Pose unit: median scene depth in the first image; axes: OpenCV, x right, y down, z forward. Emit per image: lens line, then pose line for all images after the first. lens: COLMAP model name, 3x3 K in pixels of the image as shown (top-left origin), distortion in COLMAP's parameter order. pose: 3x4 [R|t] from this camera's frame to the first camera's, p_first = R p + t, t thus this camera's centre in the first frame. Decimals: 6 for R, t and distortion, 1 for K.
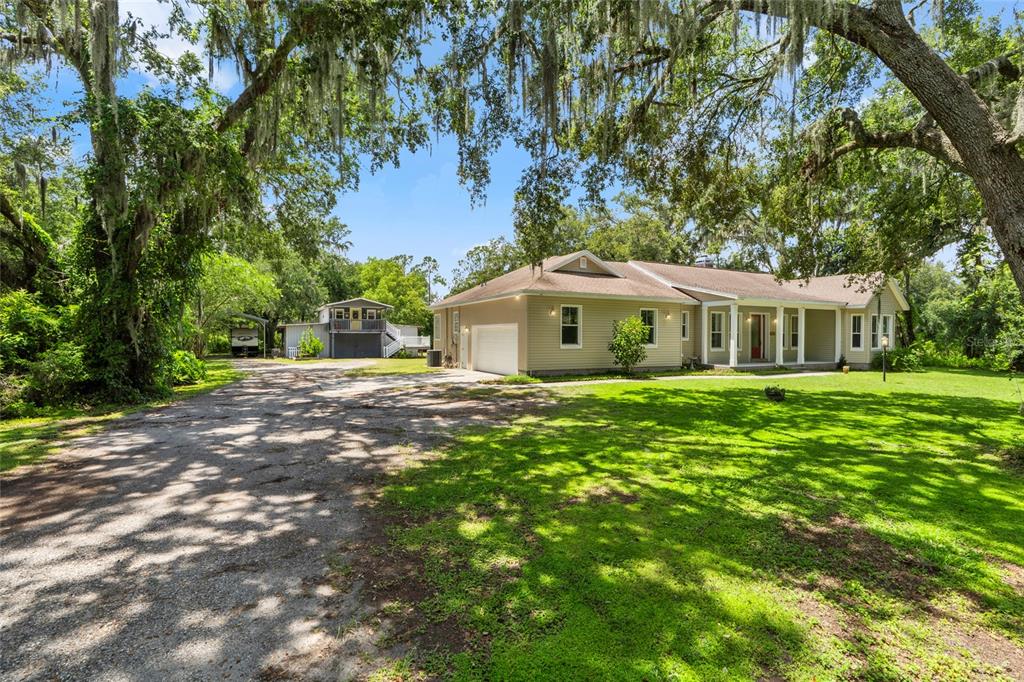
lens RADIAL K [[466.5, 0, 512.0], [0, 466.5, 341.0], [0, 0, 1]] dist [0.002703, 0.000517]
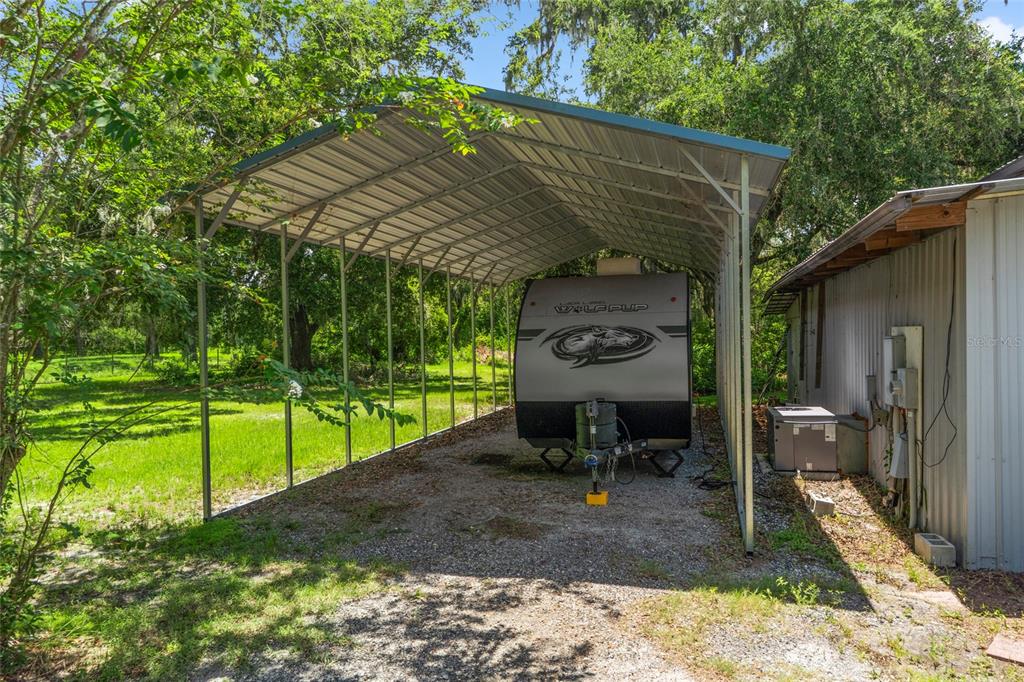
lens RADIAL K [[703.6, 0, 512.0], [0, 703.6, 341.0], [0, 0, 1]] dist [-0.001319, -0.000637]
pose [[0.729371, -0.006515, -0.684087, -0.429179], [0.011869, 0.999925, 0.003131, -0.006865], [0.684015, -0.010403, 0.729394, 0.793657]]
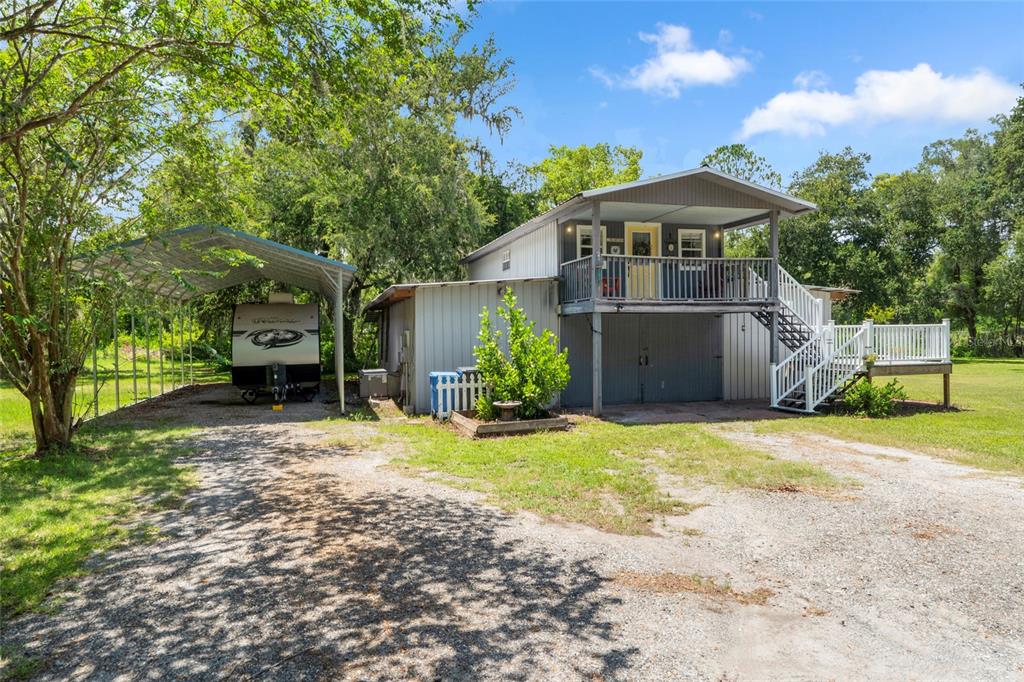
lens RADIAL K [[630.8, 0, 512.0], [0, 630.8, 341.0], [0, 0, 1]] dist [0.000202, -0.001205]
pose [[0.978997, -0.008995, -0.203674, -0.335622], [0.010789, 0.999912, 0.007702, -0.004717], [0.203587, -0.009737, 0.979008, 0.620574]]
